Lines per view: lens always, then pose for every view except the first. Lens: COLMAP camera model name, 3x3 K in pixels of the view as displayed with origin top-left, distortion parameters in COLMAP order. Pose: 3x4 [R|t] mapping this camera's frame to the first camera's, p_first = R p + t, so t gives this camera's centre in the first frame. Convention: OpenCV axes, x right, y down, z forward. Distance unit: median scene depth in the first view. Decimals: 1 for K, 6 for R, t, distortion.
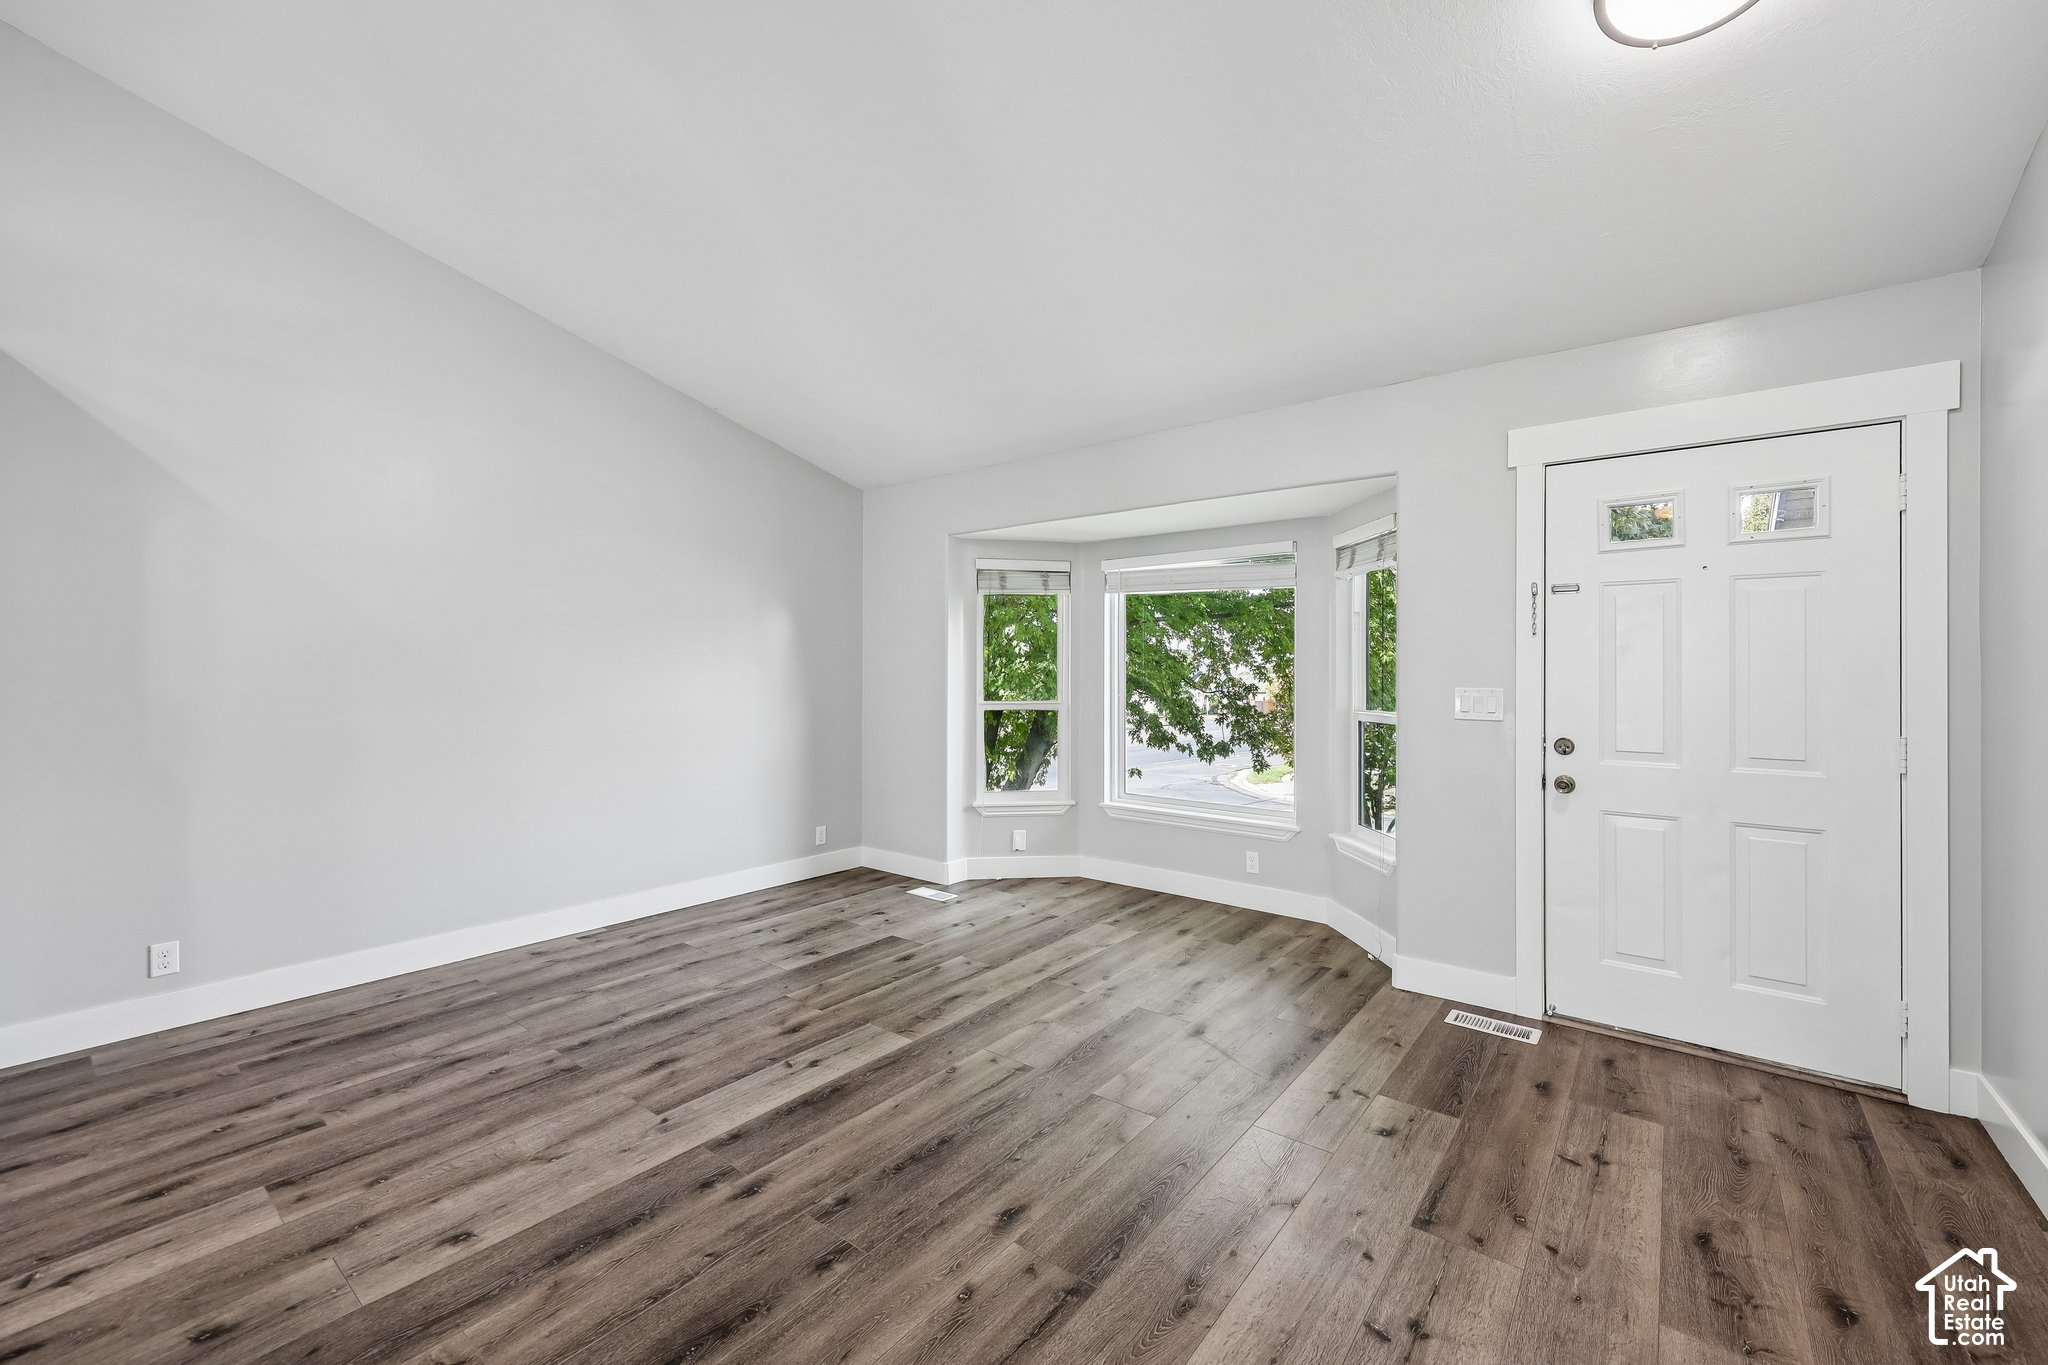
lens RADIAL K [[824.8, 0, 1030.5], [0, 824.8, 664.5], [0, 0, 1]] dist [-0.001027, 0.000917]
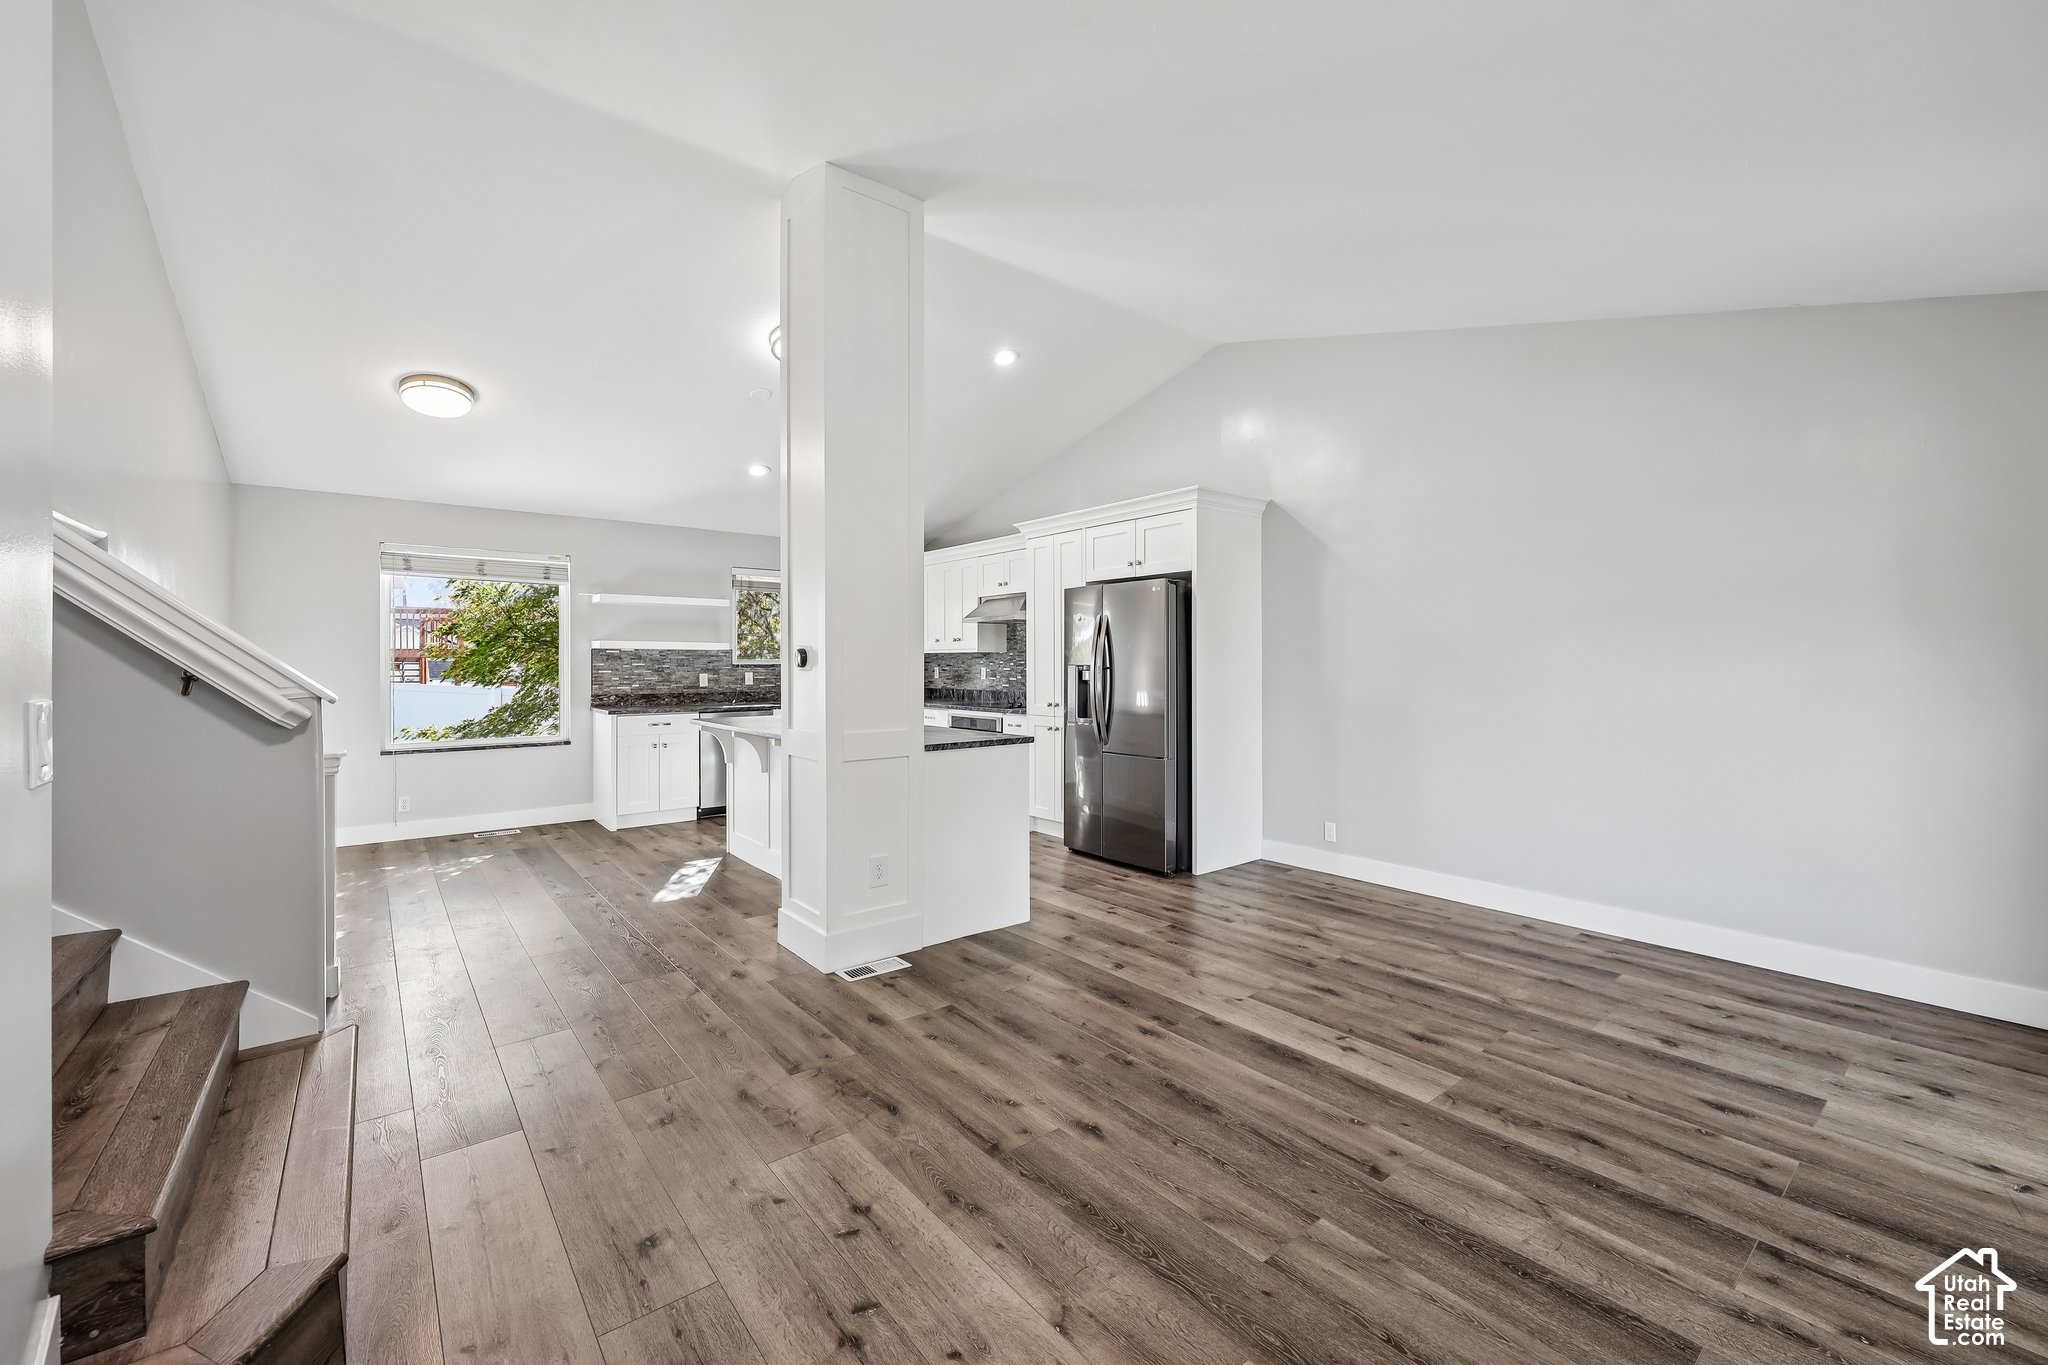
lens RADIAL K [[824.8, 0, 1031.3], [0, 824.8, 674.3], [0, 0, 1]] dist [-0.001027, 0.000917]
pose [[-0.220404, 0.012150, -0.975333, 0.760264], [0.009491, 0.999902, 0.010312, 0.009179], [0.975362, -0.006985, -0.220498, 0.799127]]
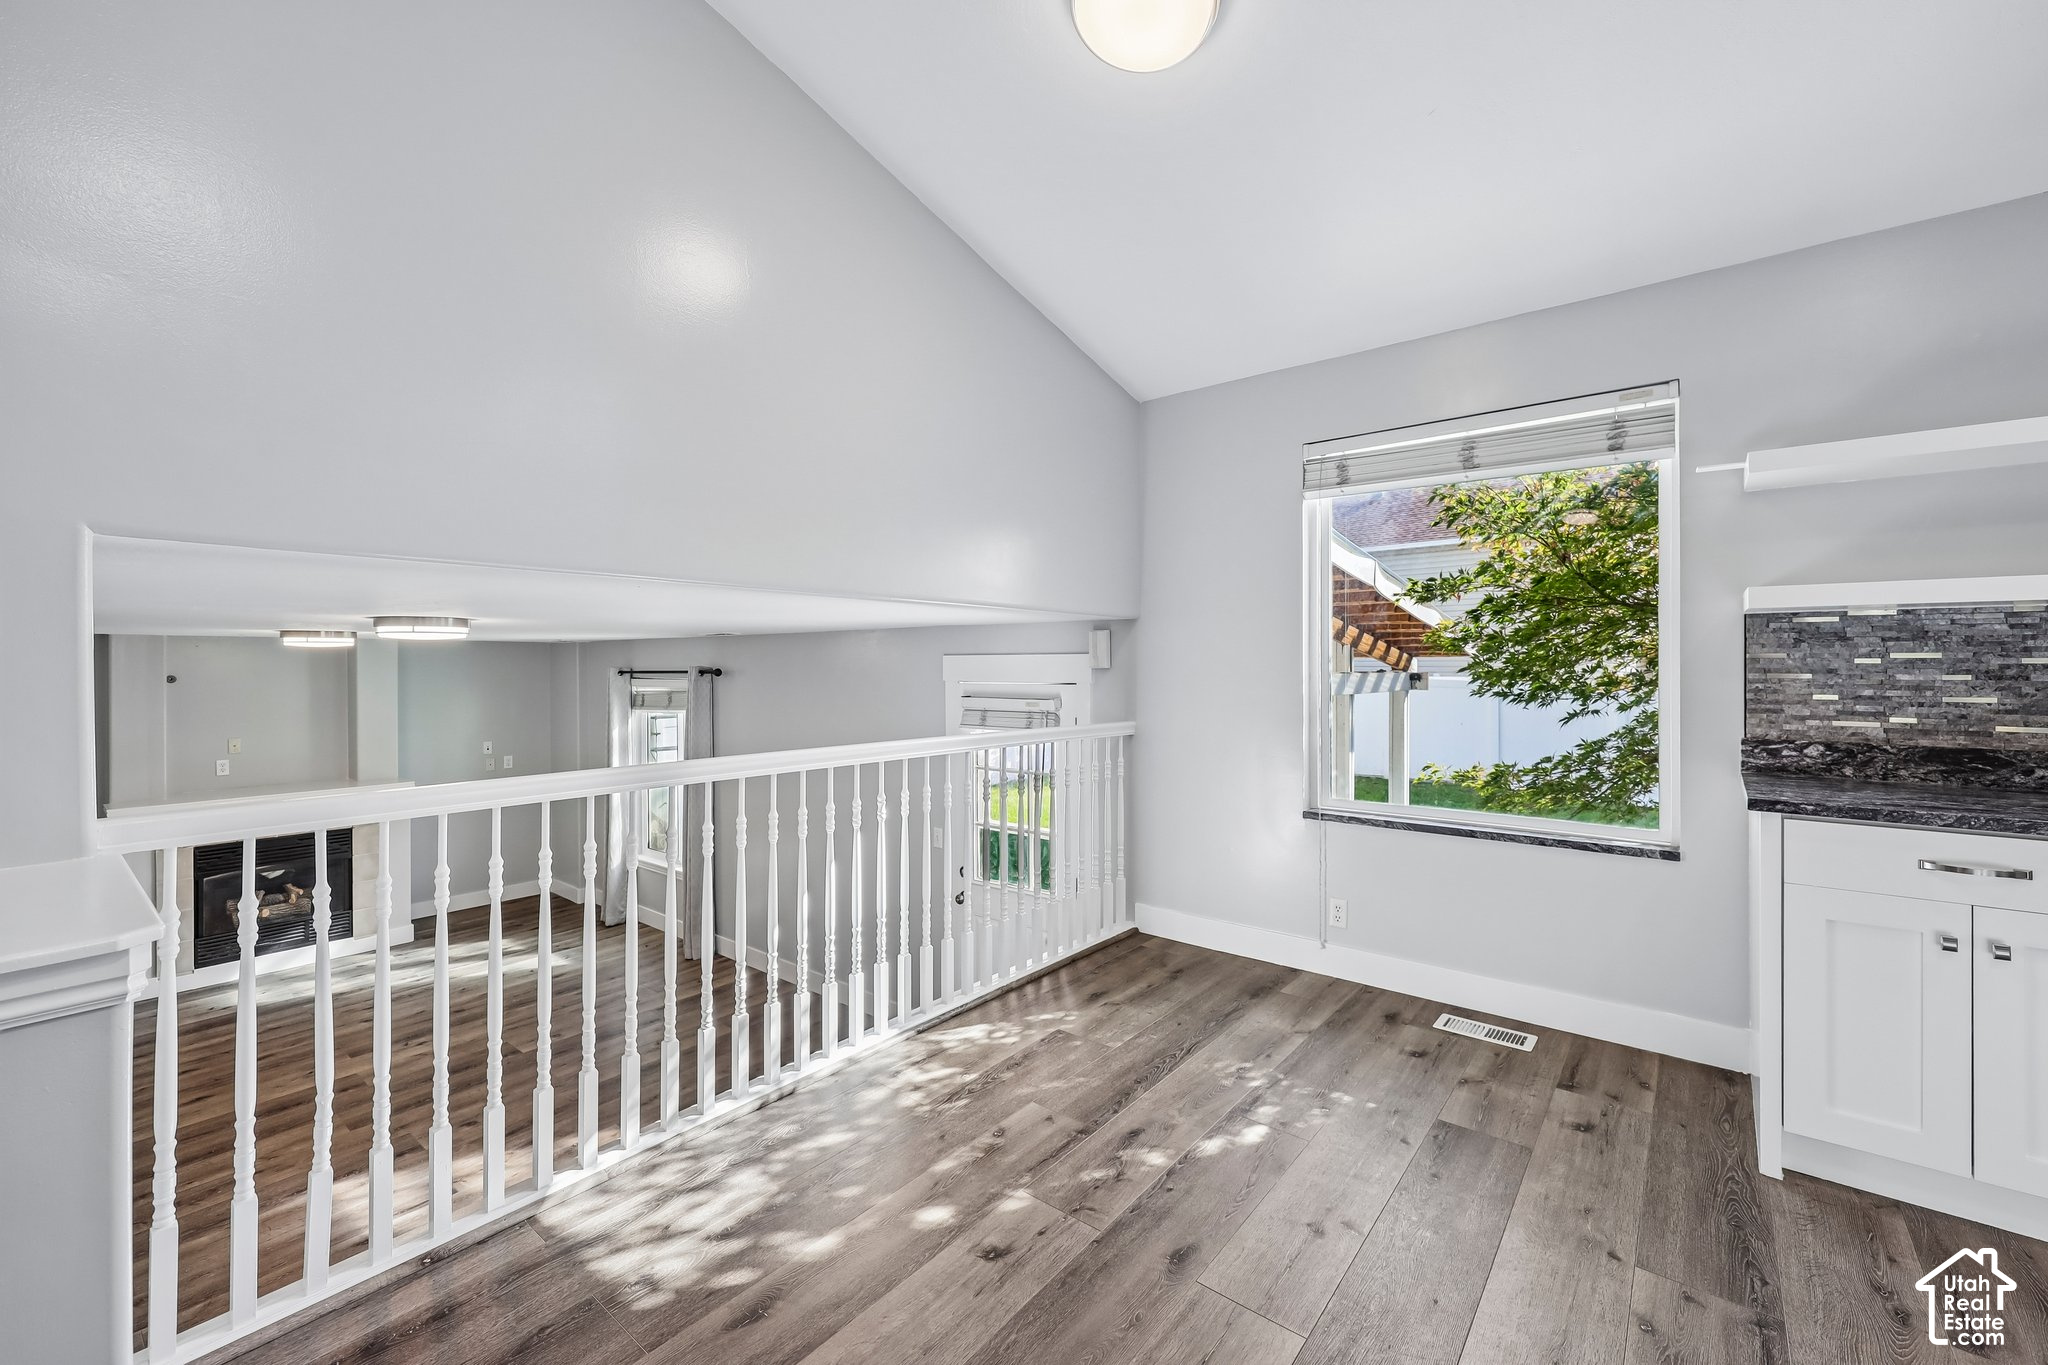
lens RADIAL K [[824.8, 0, 1029.7], [0, 824.8, 667.9], [0, 0, 1]] dist [-0.001027, 0.000917]
pose [[-0.999889, 0.000639, 0.014883, -0.514847], [0.000550, 0.999982, -0.006025, 0.010109], [-0.014886, -0.006016, -0.999871, -0.059297]]
